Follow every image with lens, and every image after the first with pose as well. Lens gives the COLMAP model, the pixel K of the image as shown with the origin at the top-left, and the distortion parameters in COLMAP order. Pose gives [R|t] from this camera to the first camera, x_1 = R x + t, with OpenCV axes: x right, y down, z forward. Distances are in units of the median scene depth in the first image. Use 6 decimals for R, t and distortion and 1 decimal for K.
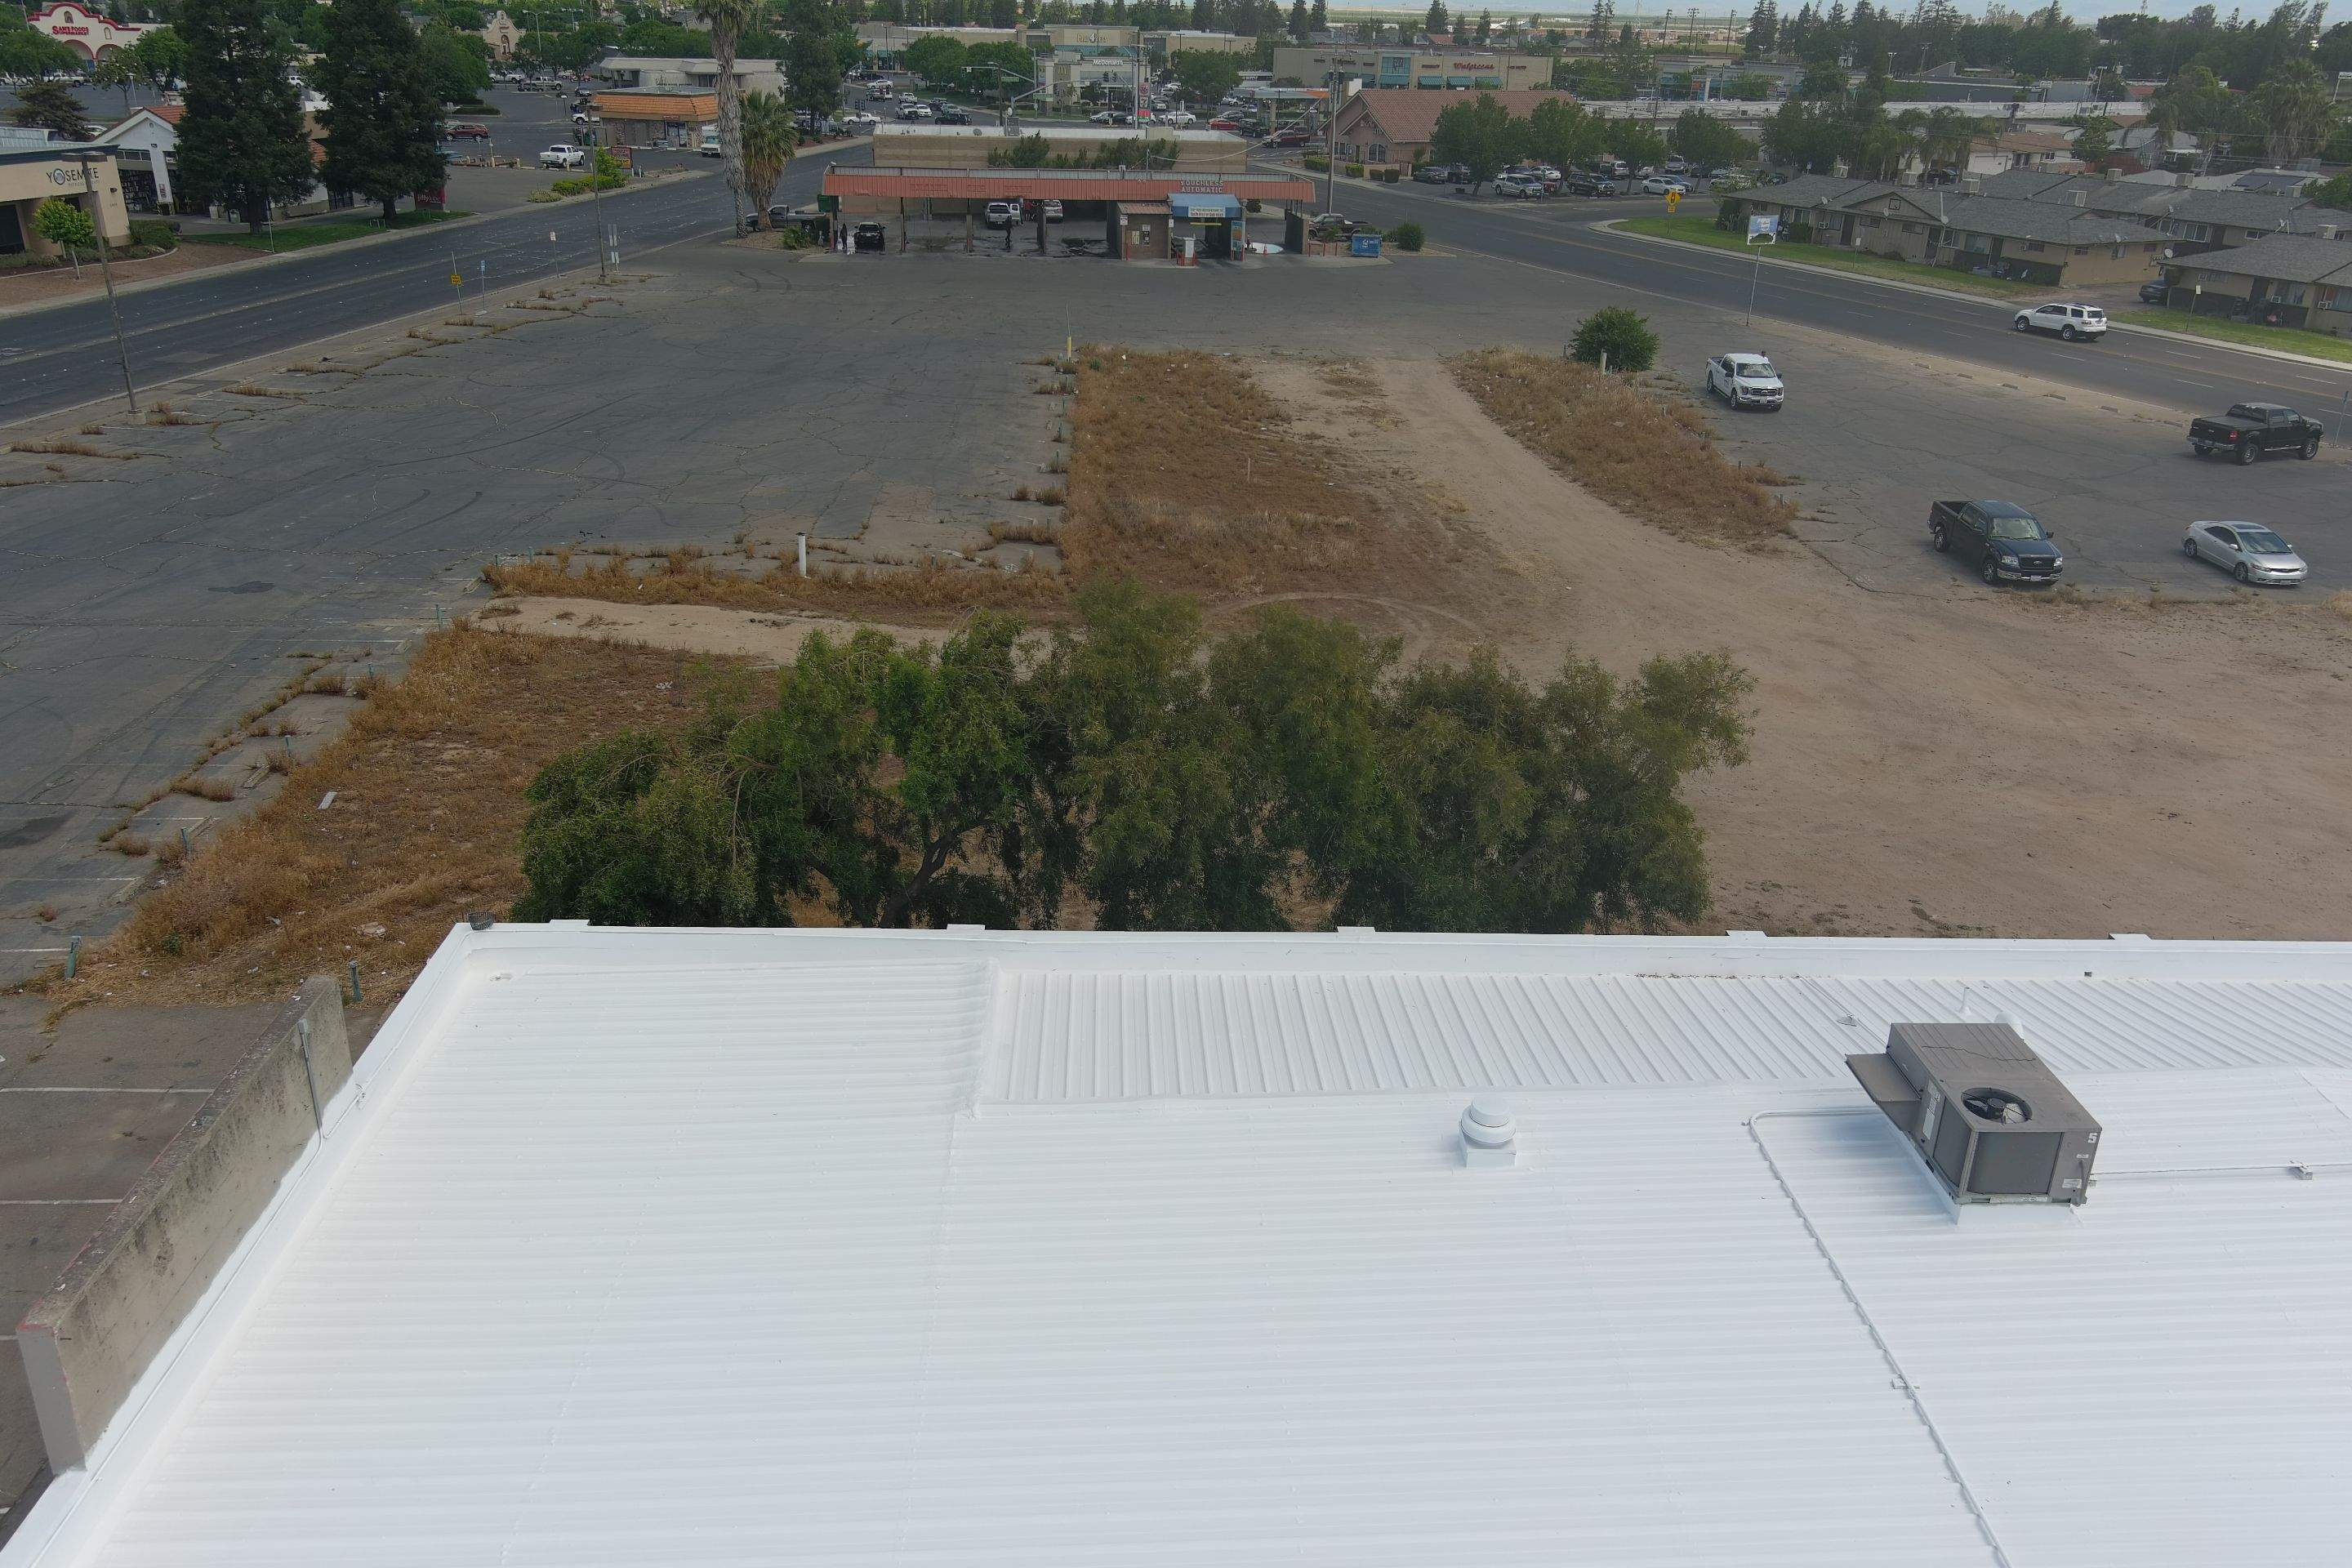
lens RADIAL K [[1825.0, 0, 1177.9], [0, 1825.0, 781.8], [0, 0, 1]] dist [0.017739, -0.002264]
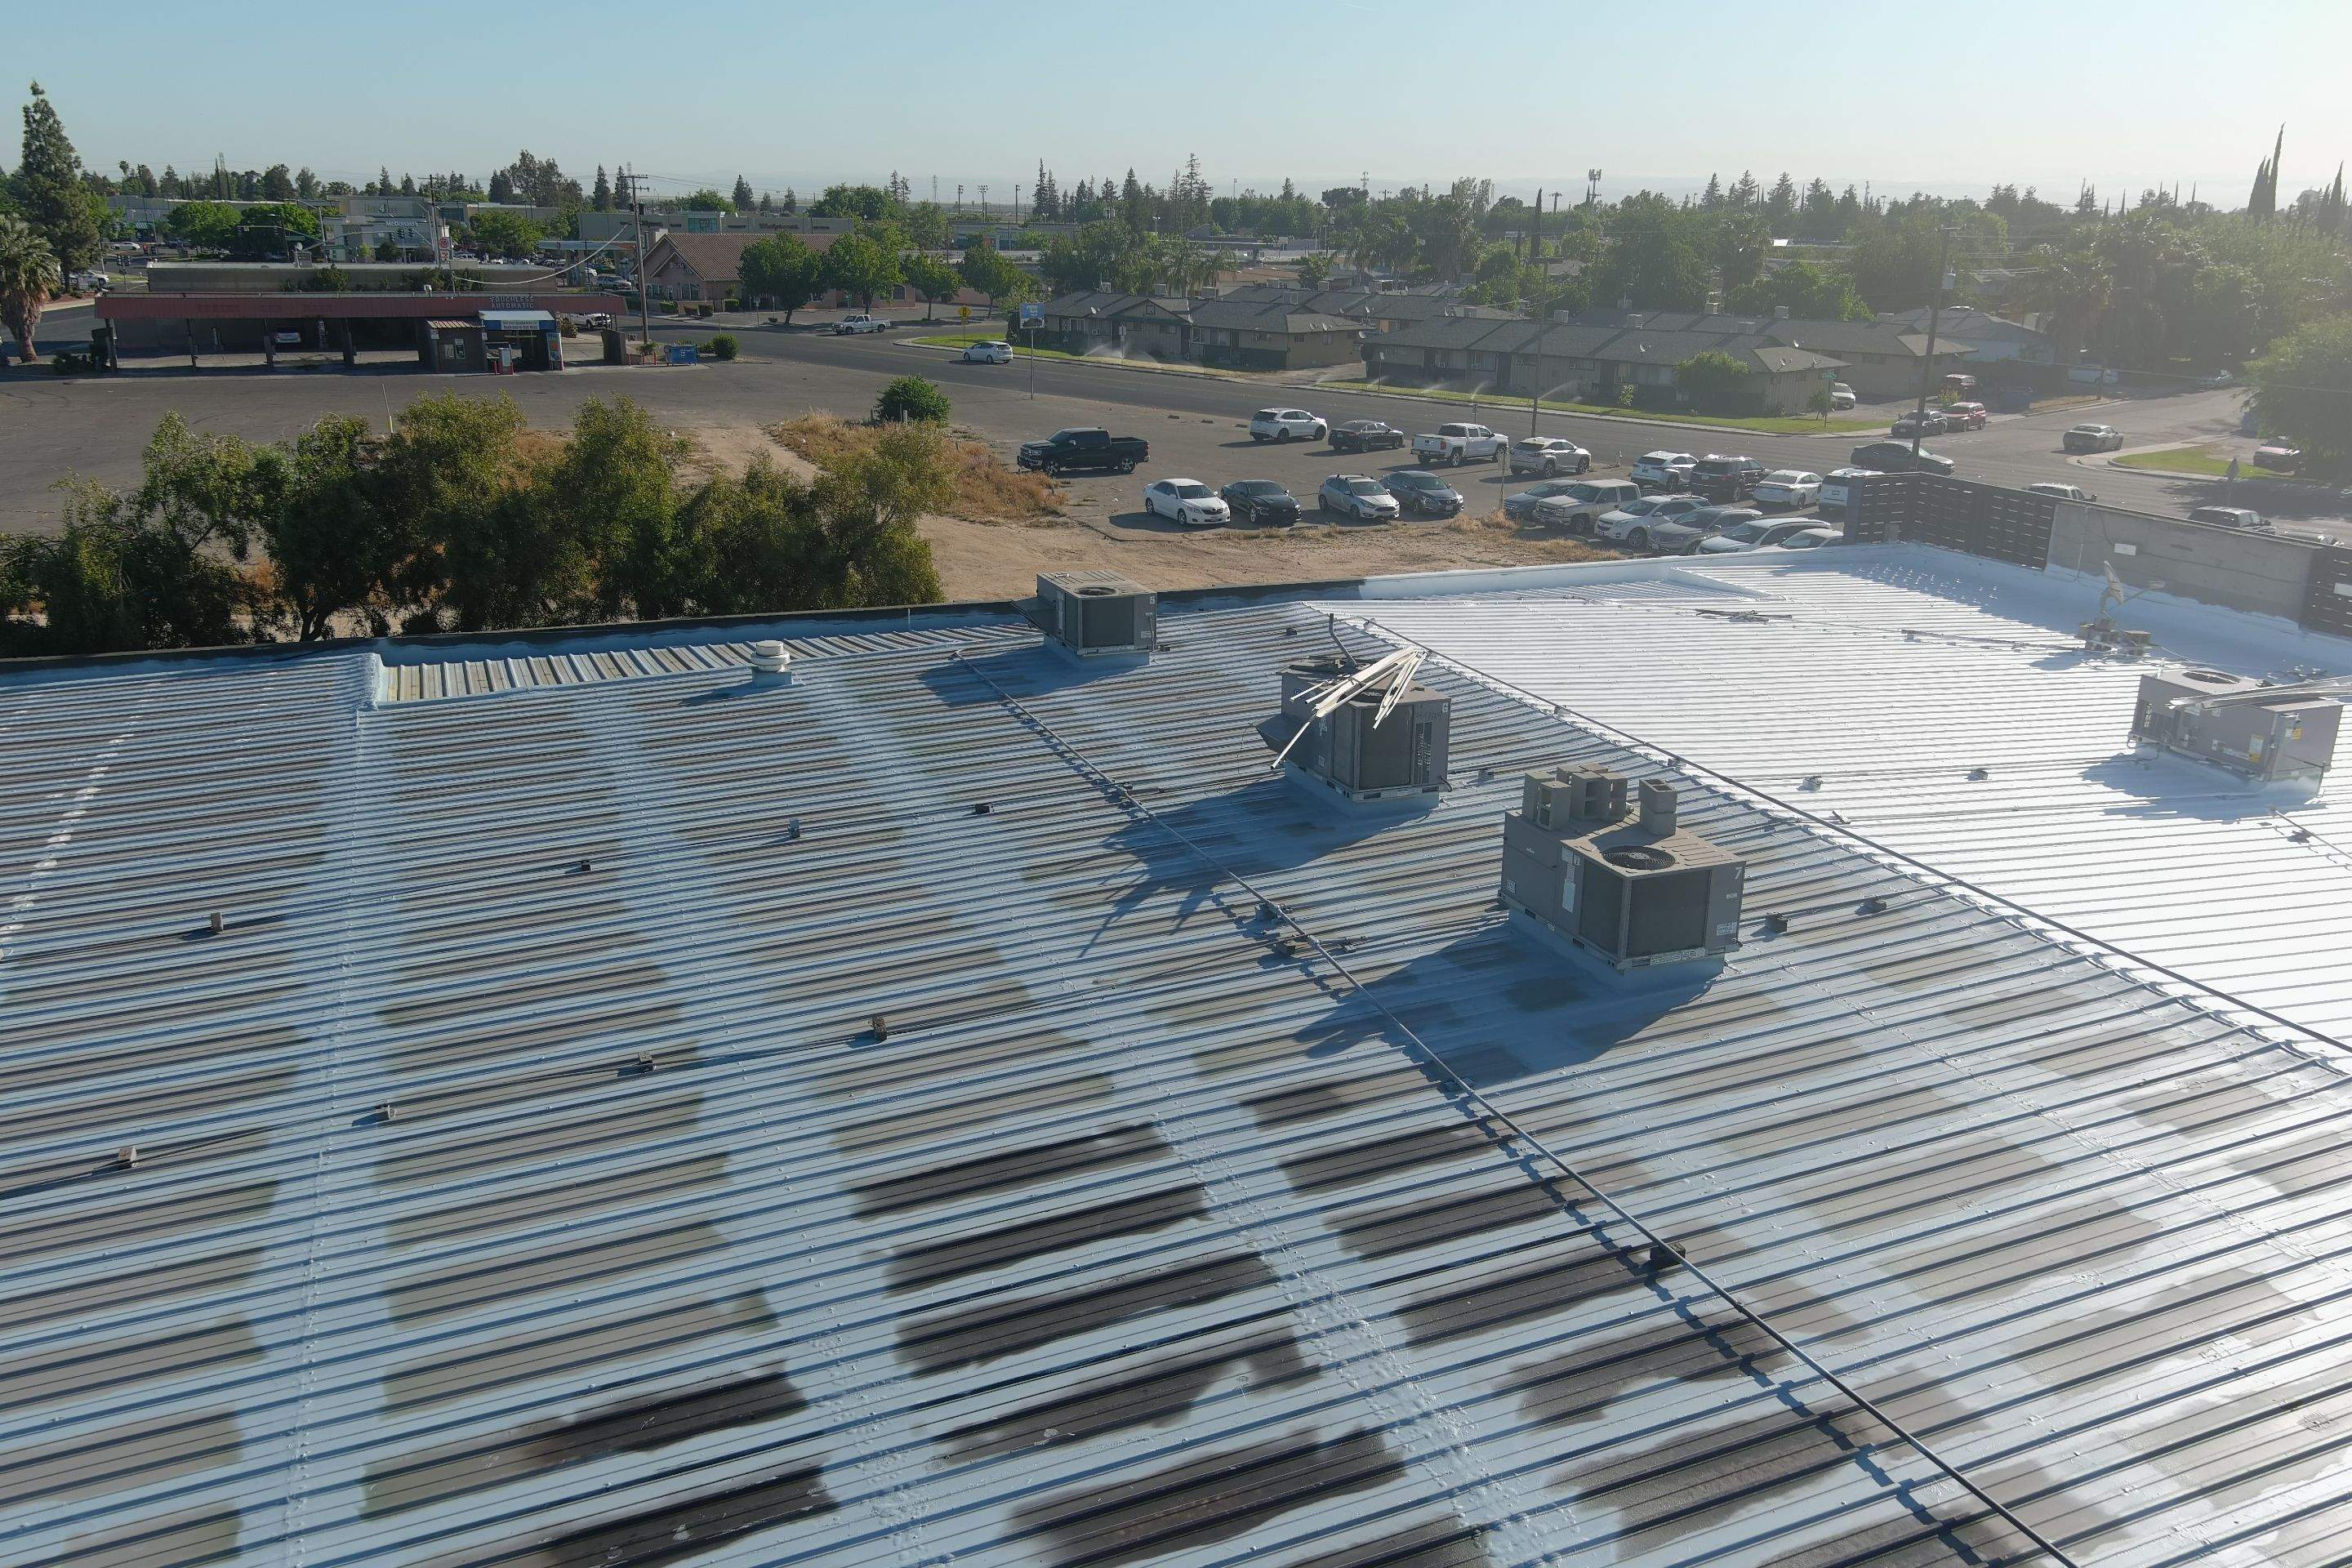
lens RADIAL K [[1825.0, 0, 1170.8], [0, 1825.0, 786.2], [0, 0, 1]] dist [0.017739, -0.002264]
pose [[0.940257, -0.110288, 0.322106, -0.000276], [0.138145, 0.988285, -0.064872, 0.092690], [-0.311178, 0.105494, 0.944478, -0.093631]]
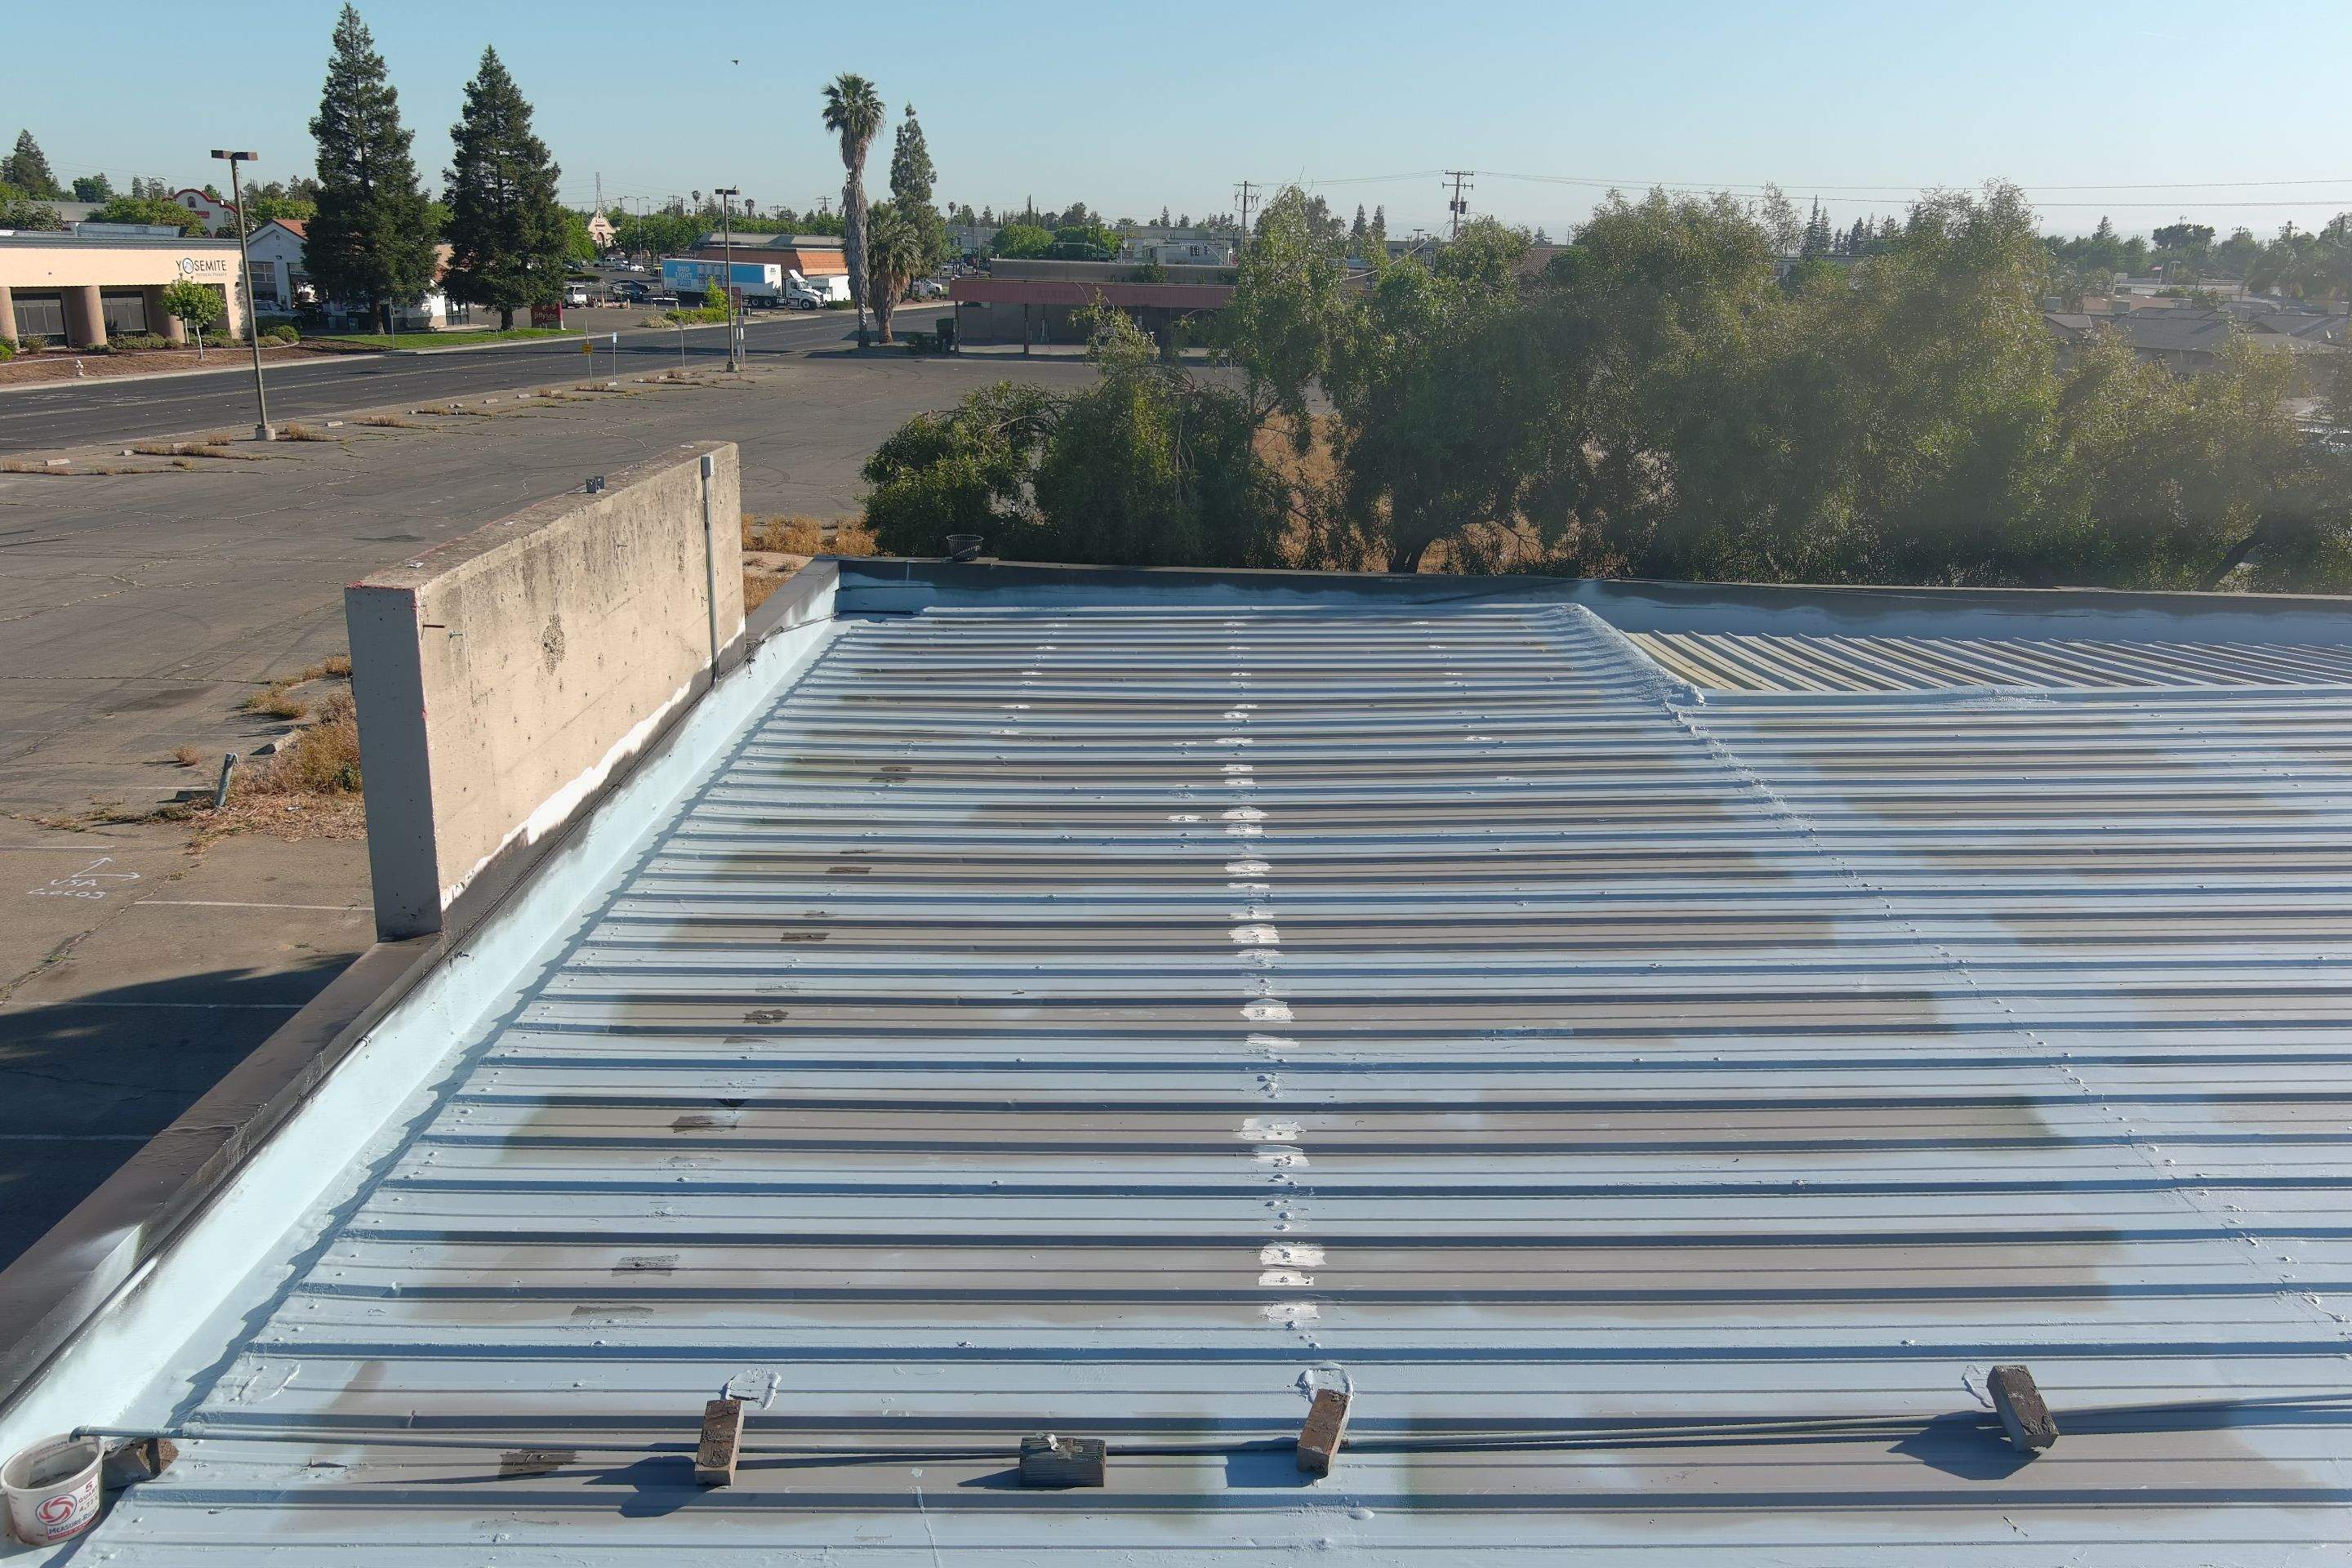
lens RADIAL K [[1825.0, 0, 1179.1], [0, 1825.0, 781.2], [0, 0, 1]] dist [0.017739, -0.002264]
pose [[0.999653, 0.011365, -0.023781, -0.063723], [-0.014002, 0.993402, -0.113824, 0.066240], [0.022330, 0.114118, 0.993216, 0.083444]]
